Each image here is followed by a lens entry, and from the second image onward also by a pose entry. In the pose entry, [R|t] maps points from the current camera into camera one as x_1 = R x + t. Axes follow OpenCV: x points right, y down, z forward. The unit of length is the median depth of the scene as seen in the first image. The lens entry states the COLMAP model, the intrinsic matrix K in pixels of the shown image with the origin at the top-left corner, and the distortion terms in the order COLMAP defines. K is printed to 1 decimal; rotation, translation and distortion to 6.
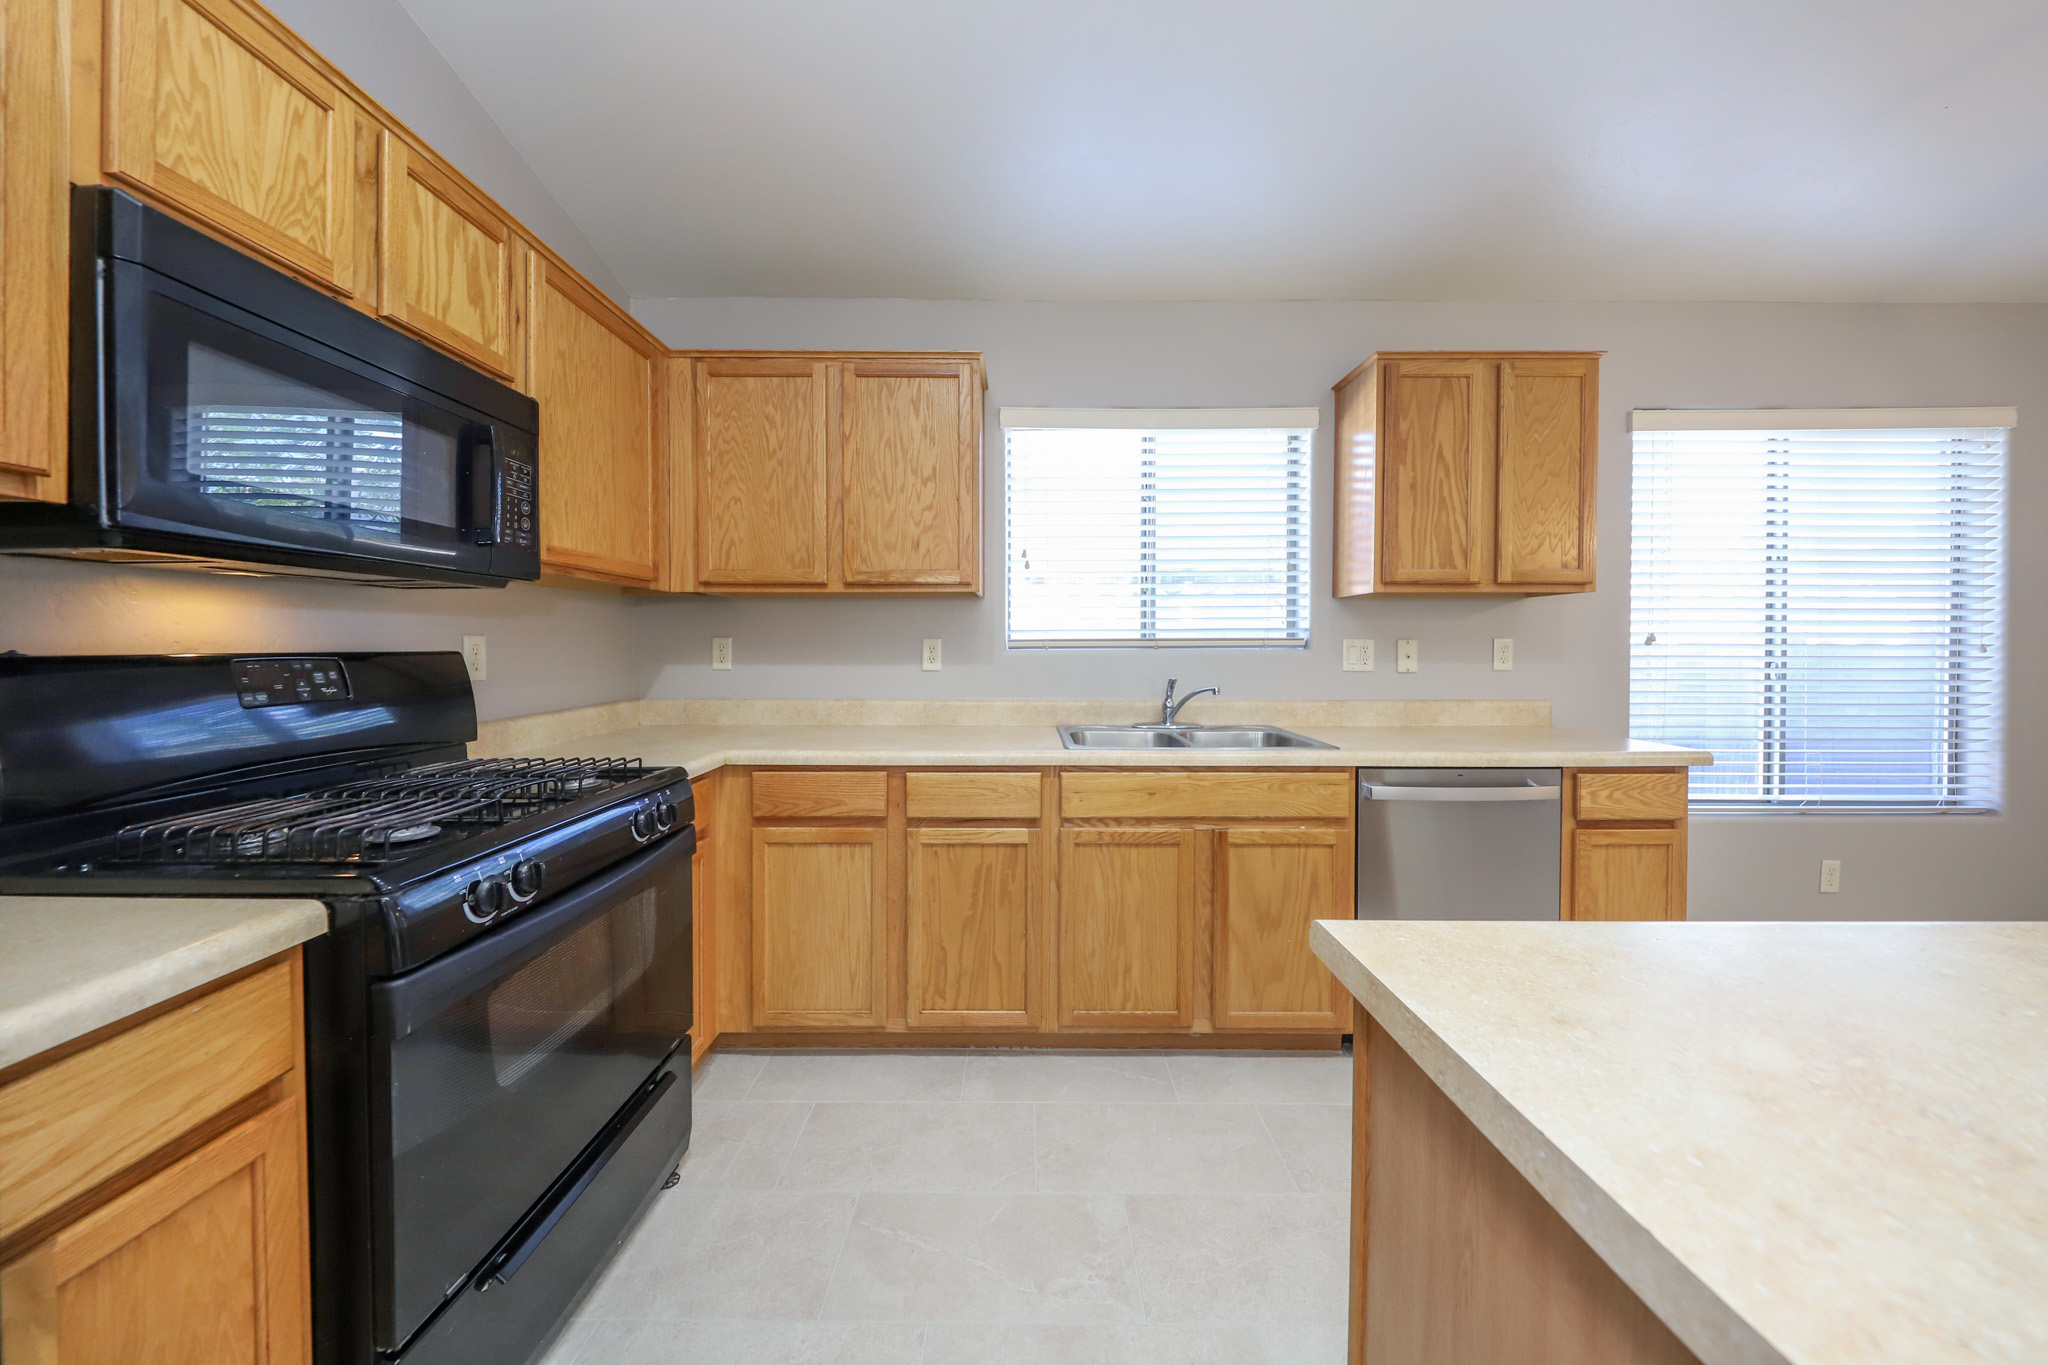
lens RADIAL K [[665.8, 0, 1054.4], [0, 665.8, 654.1], [0, 0, 1]] dist [-0.000575, -0.000028]
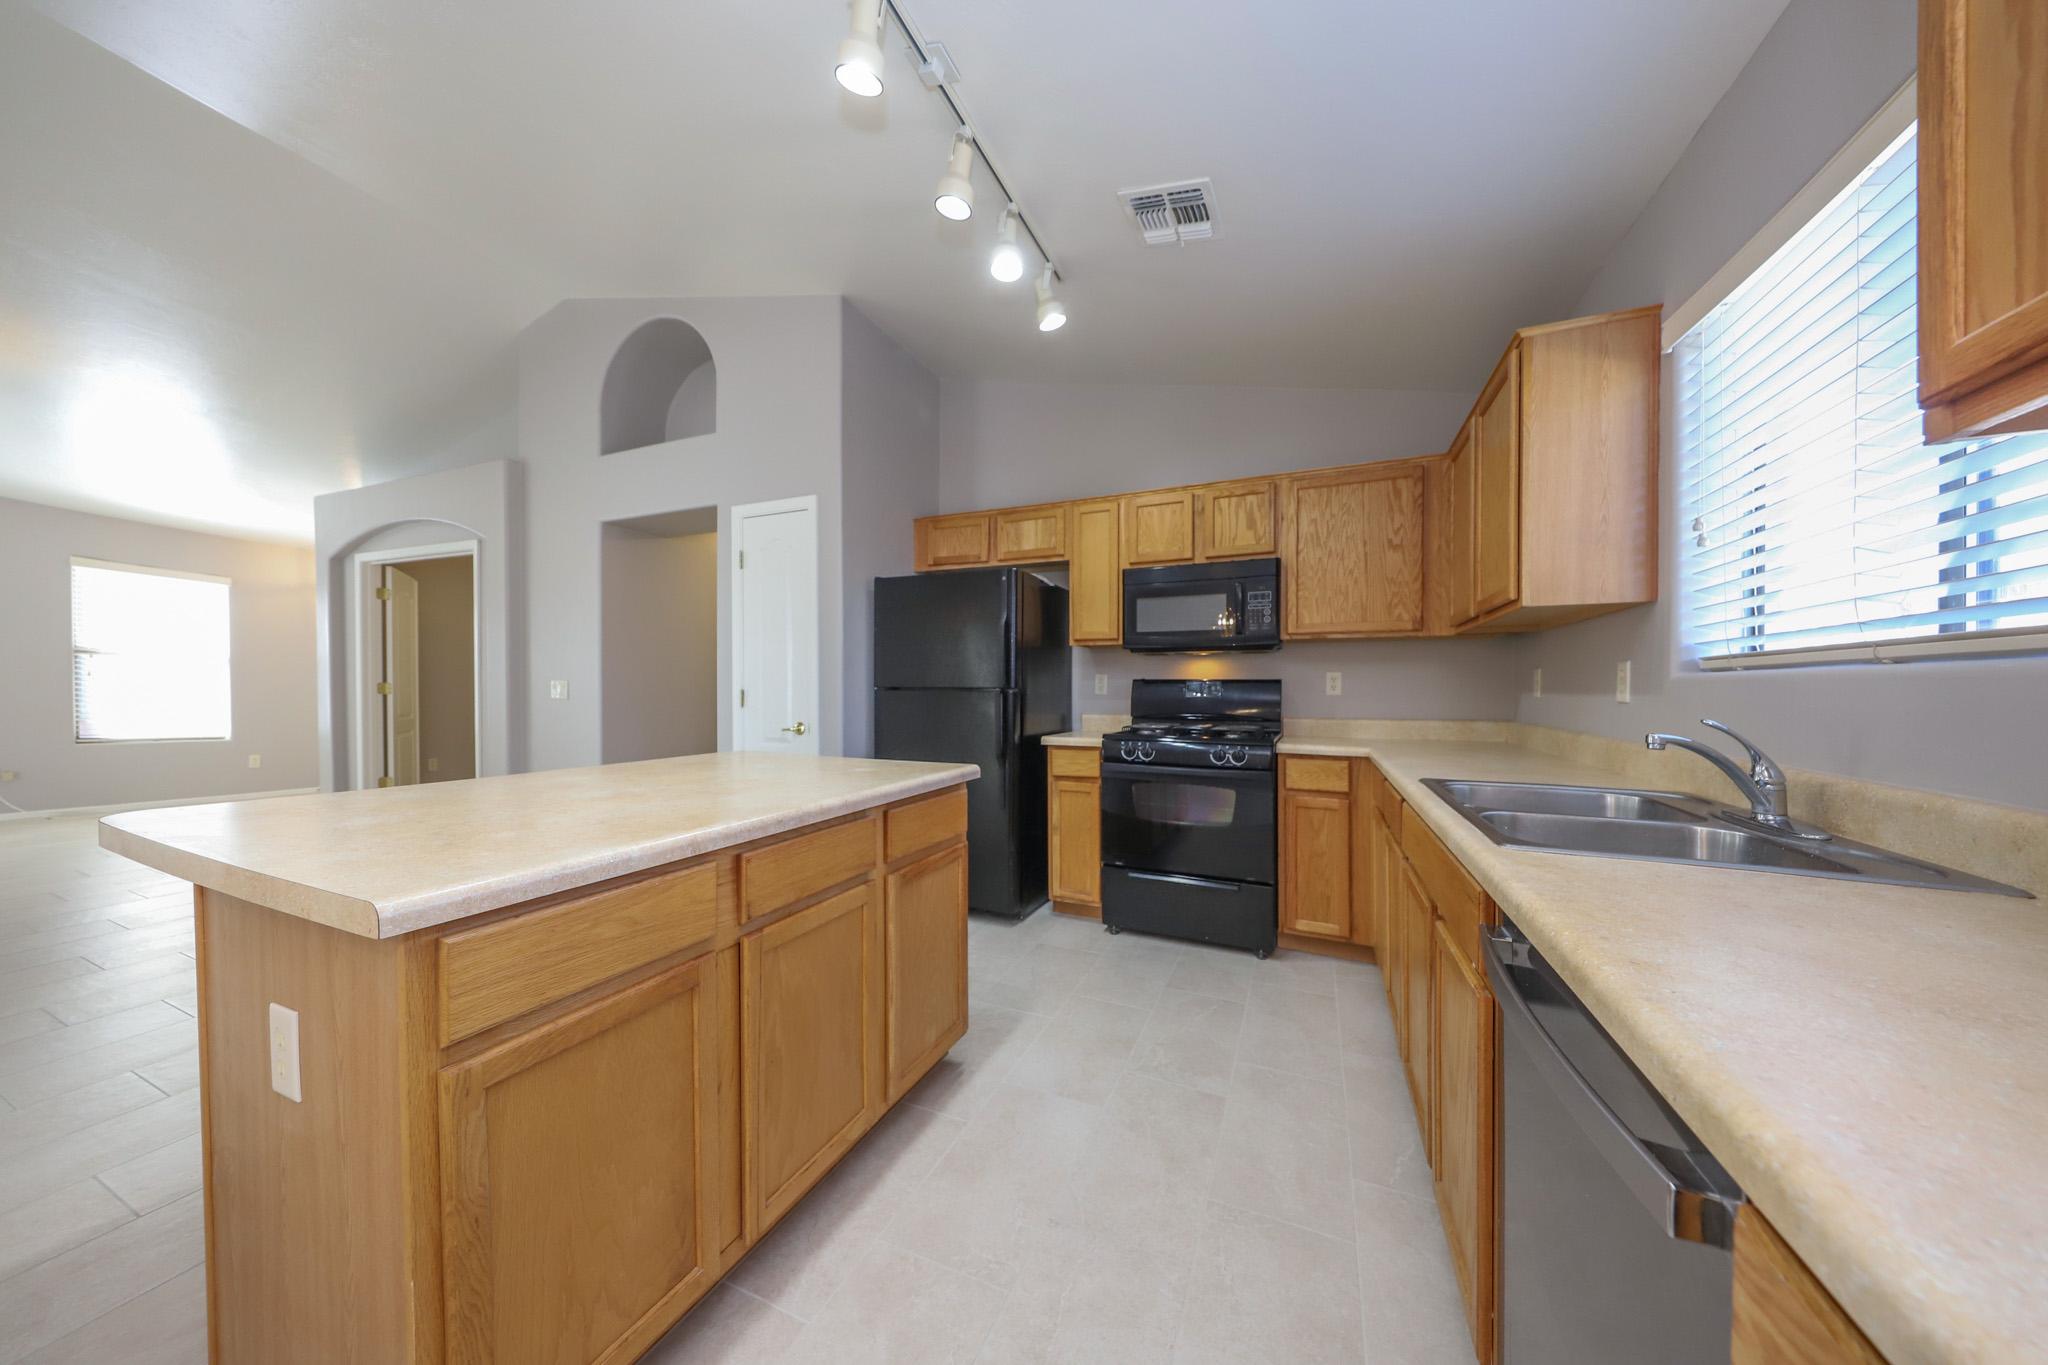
lens RADIAL K [[665.8, 0, 1039.9], [0, 665.8, 692.7], [0, 0, 1]] dist [-0.000575, -0.000028]
pose [[-0.397858, -0.001777, -0.917445, 0.982018], [-0.012475, 0.999916, 0.003473, 0.024806], [0.917362, 0.012827, -0.397847, 0.810244]]
